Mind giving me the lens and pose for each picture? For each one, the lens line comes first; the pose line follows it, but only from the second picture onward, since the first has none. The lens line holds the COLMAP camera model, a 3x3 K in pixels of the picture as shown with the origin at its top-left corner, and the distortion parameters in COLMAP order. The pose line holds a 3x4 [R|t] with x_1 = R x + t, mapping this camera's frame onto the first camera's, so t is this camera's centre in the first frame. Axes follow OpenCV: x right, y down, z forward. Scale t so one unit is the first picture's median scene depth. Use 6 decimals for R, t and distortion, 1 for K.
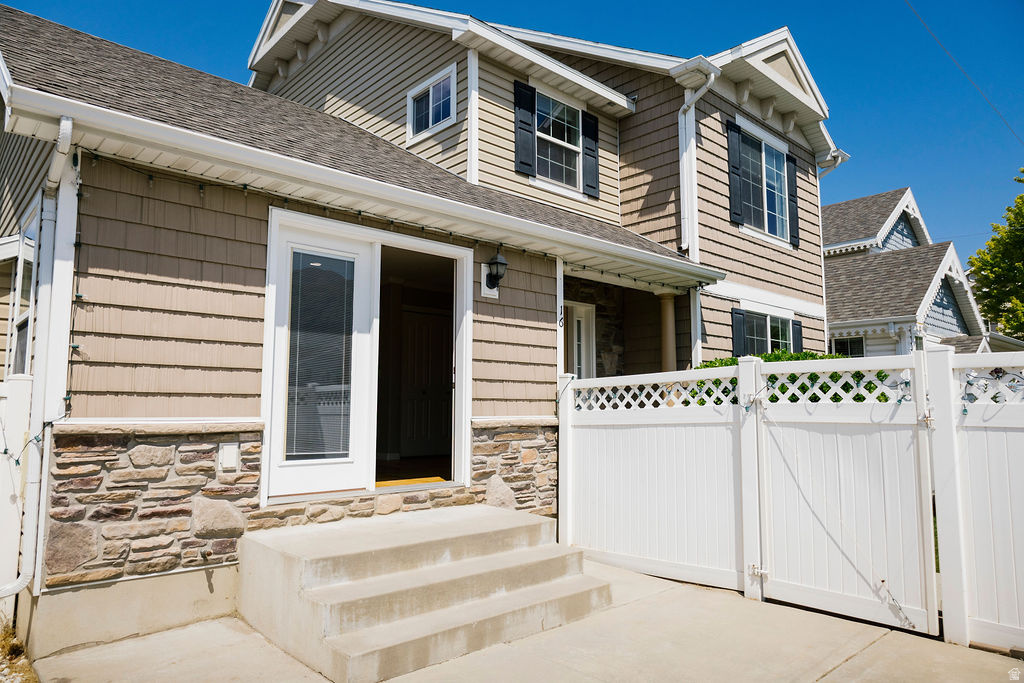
lens RADIAL K [[660.1, 0, 512.0], [0, 660.1, 341.5], [0, 0, 1]] dist [-0.005908, 0.000631]
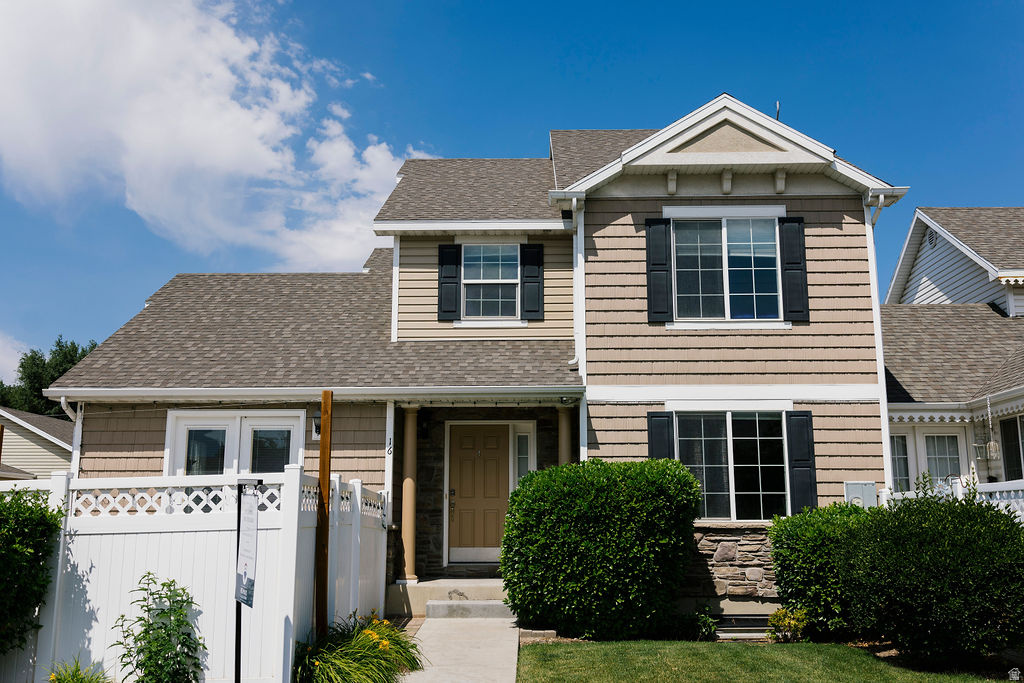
lens RADIAL K [[967.2, 0, 512.0], [0, 967.2, 341.5], [0, 0, 1]] dist [0.006155, -0.005250]
pose [[0.728017, -0.131208, -0.672886, 2.373146], [0.072458, 0.990743, -0.114794, -0.008428], [0.681719, 0.034817, 0.730785, -0.383775]]
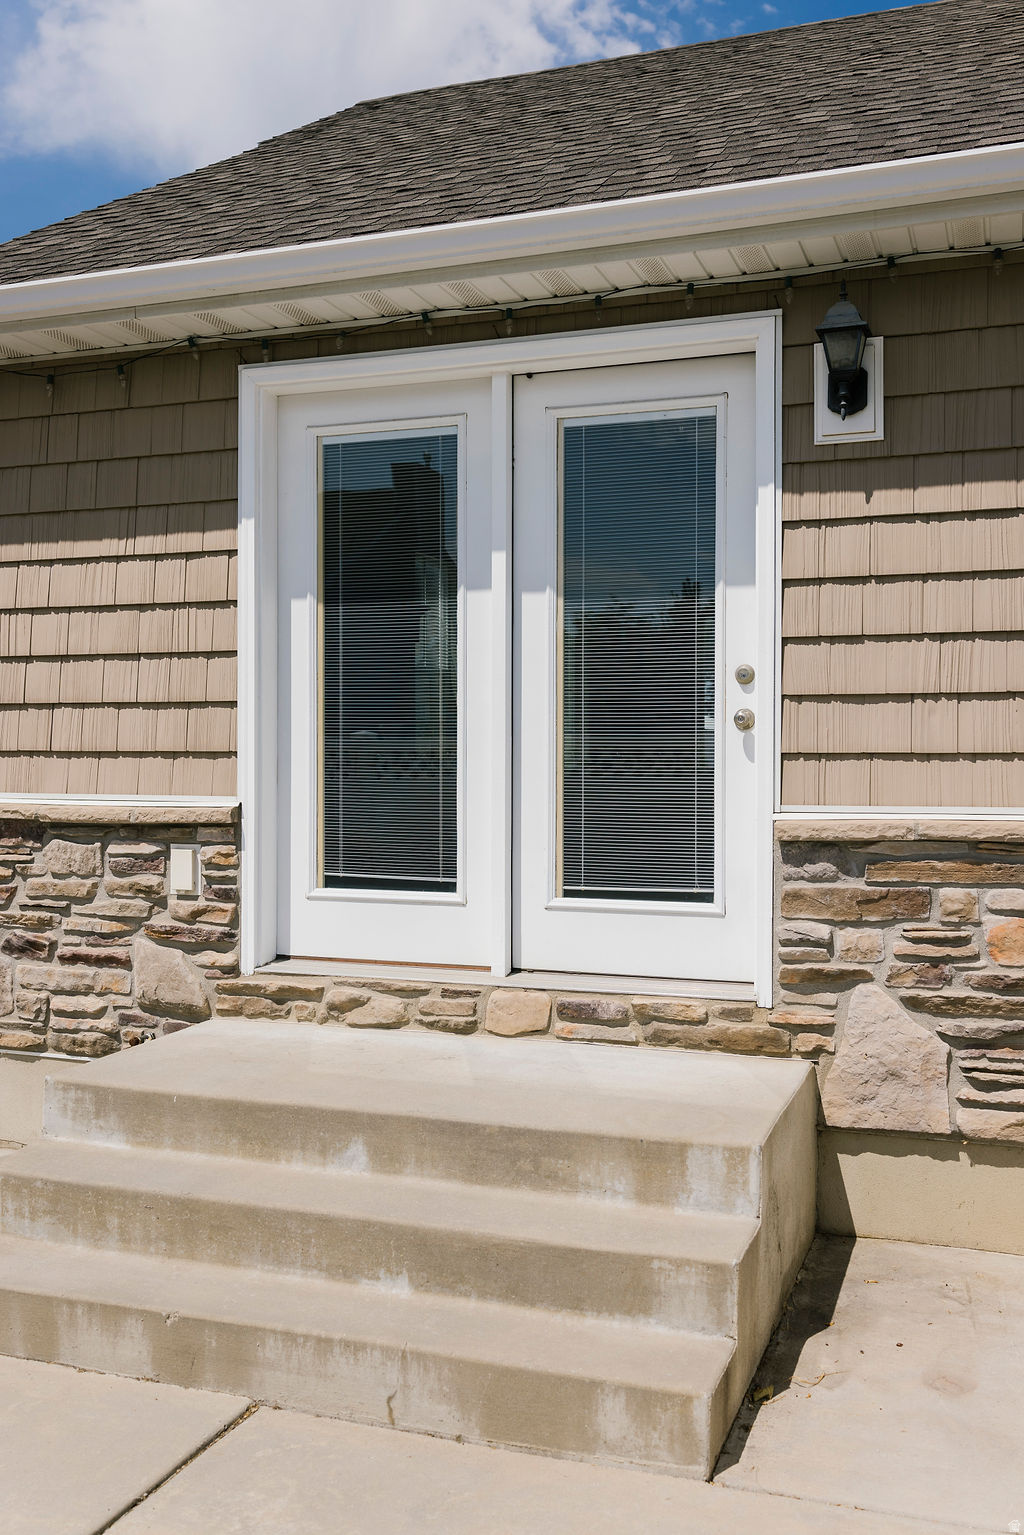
lens RADIAL K [[1449.9, 0, 486.1], [0, 1449.9, 754.4], [0, 0, 1]] dist [0.006155, -0.005250]
pose [[0.453671, -0.003027, -0.891164, 0.706511], [0.089650, 0.995076, 0.042259, 0.053991], [0.886648, -0.099065, 0.451709, 0.686632]]
